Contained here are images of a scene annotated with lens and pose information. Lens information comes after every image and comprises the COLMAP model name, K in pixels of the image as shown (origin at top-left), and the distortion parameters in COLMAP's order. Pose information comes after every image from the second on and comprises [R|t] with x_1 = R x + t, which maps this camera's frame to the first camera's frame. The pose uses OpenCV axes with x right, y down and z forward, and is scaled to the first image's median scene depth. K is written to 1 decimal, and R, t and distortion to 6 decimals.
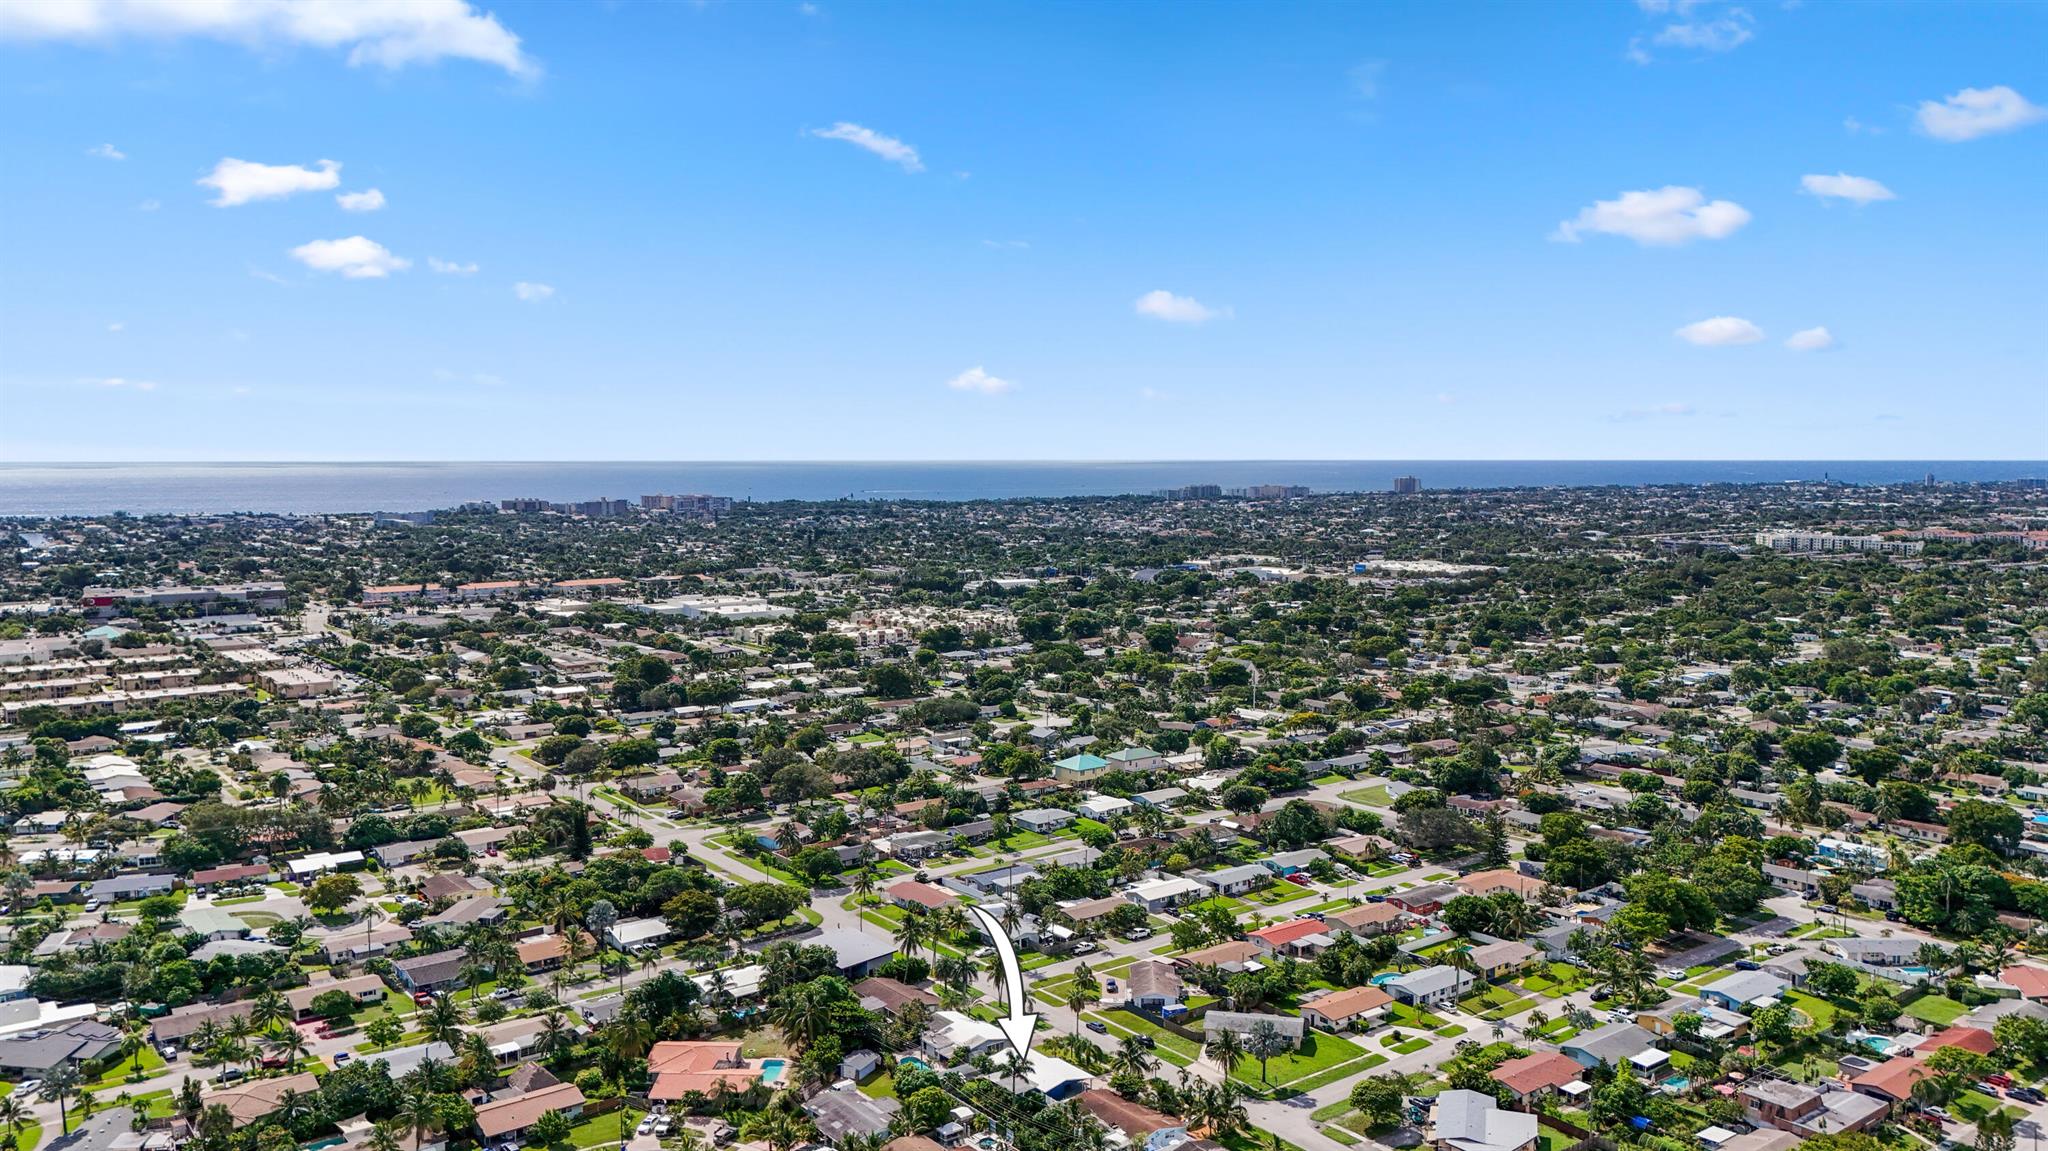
lens RADIAL K [[1504.9, 0, 1024.0], [0, 1504.9, 575.5], [0, 0, 1]] dist [0.070626, -0.072662]
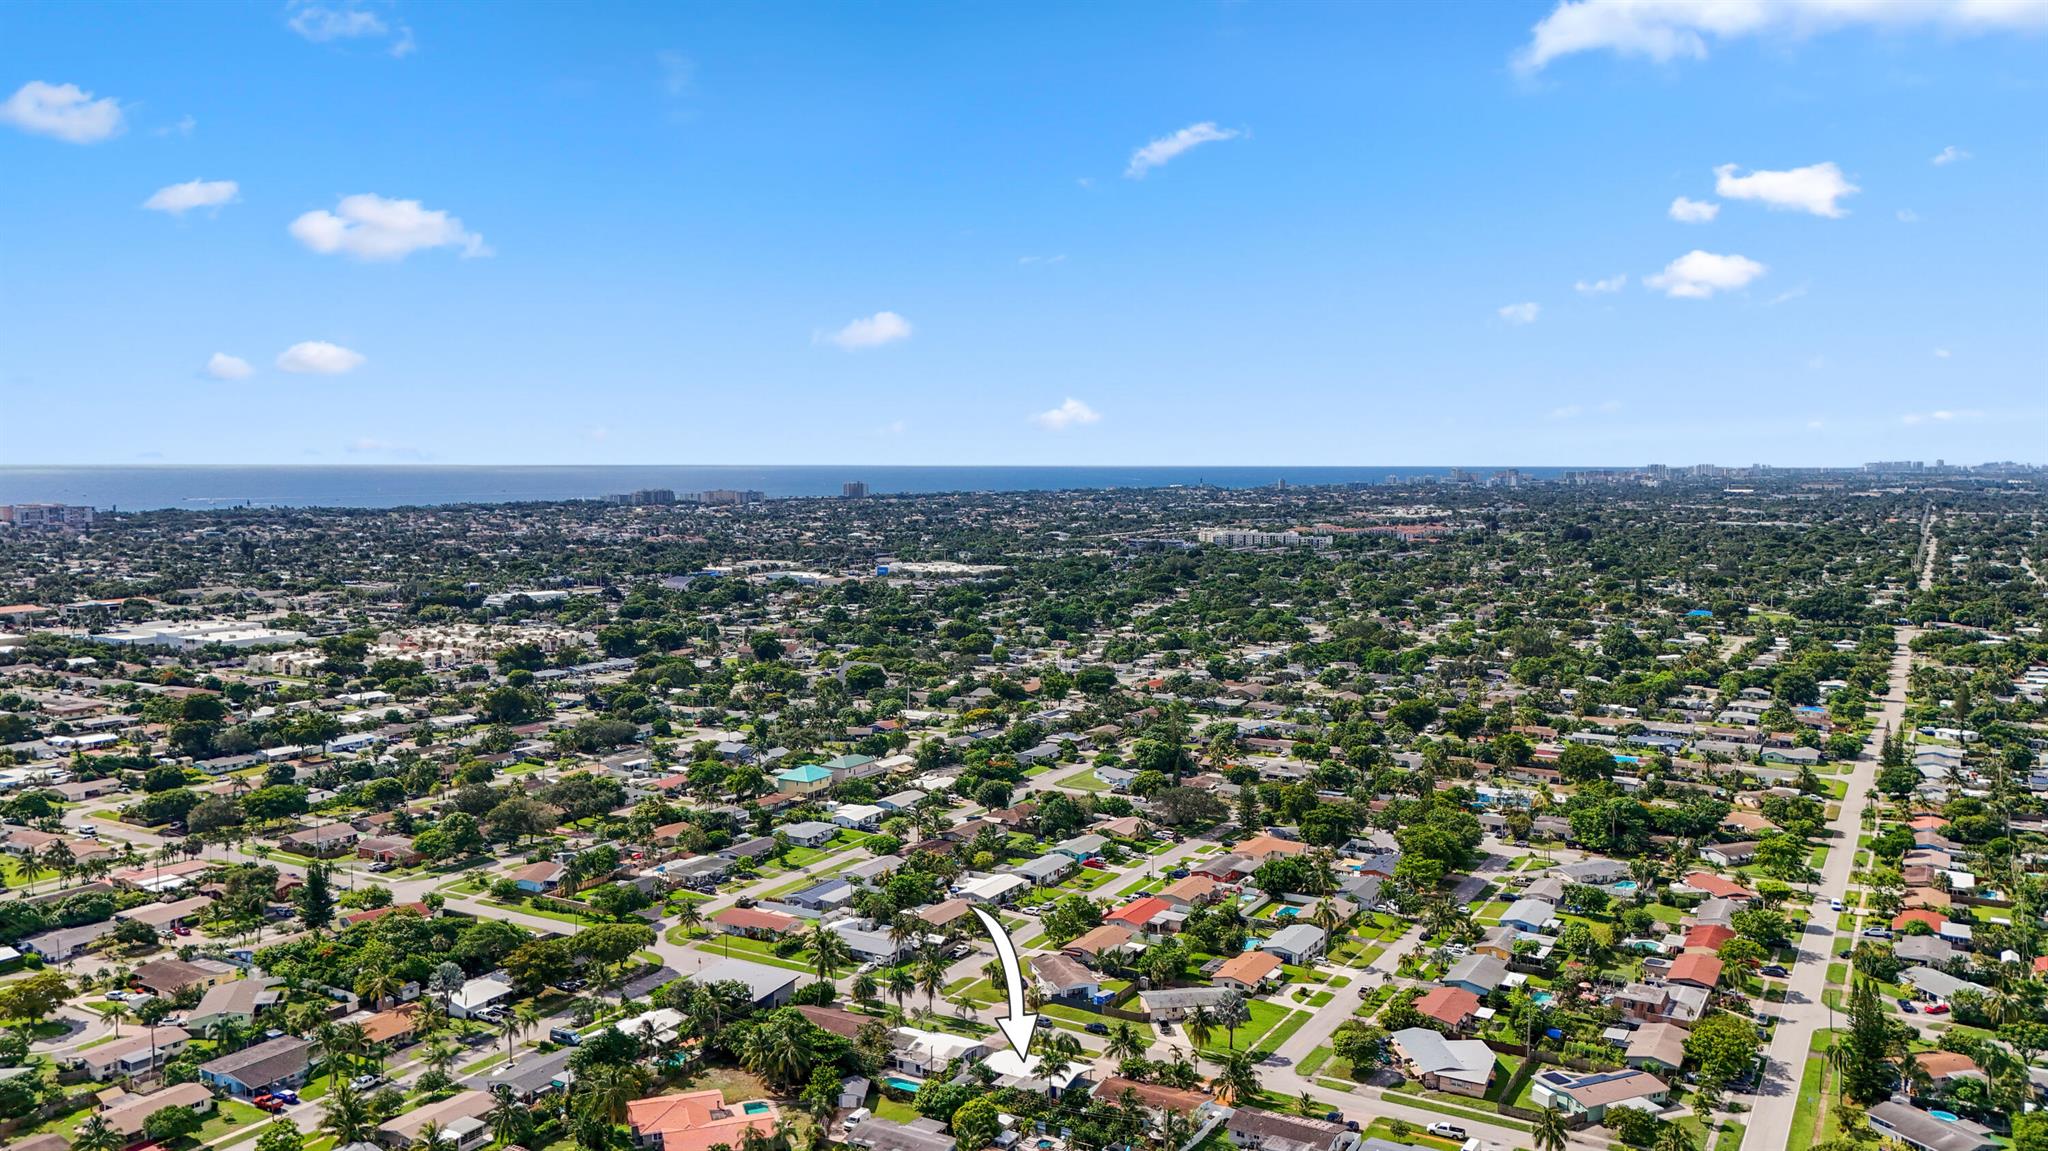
lens RADIAL K [[1504.9, 0, 1024.0], [0, 1504.9, 575.5], [0, 0, 1]] dist [0.070626, -0.072662]
pose [[0.927293, -0.026389, 0.373406, -0.284153], [0.027468, 0.999620, 0.002431, -0.005195], [-0.373328, 0.008003, 0.927665, 0.045819]]
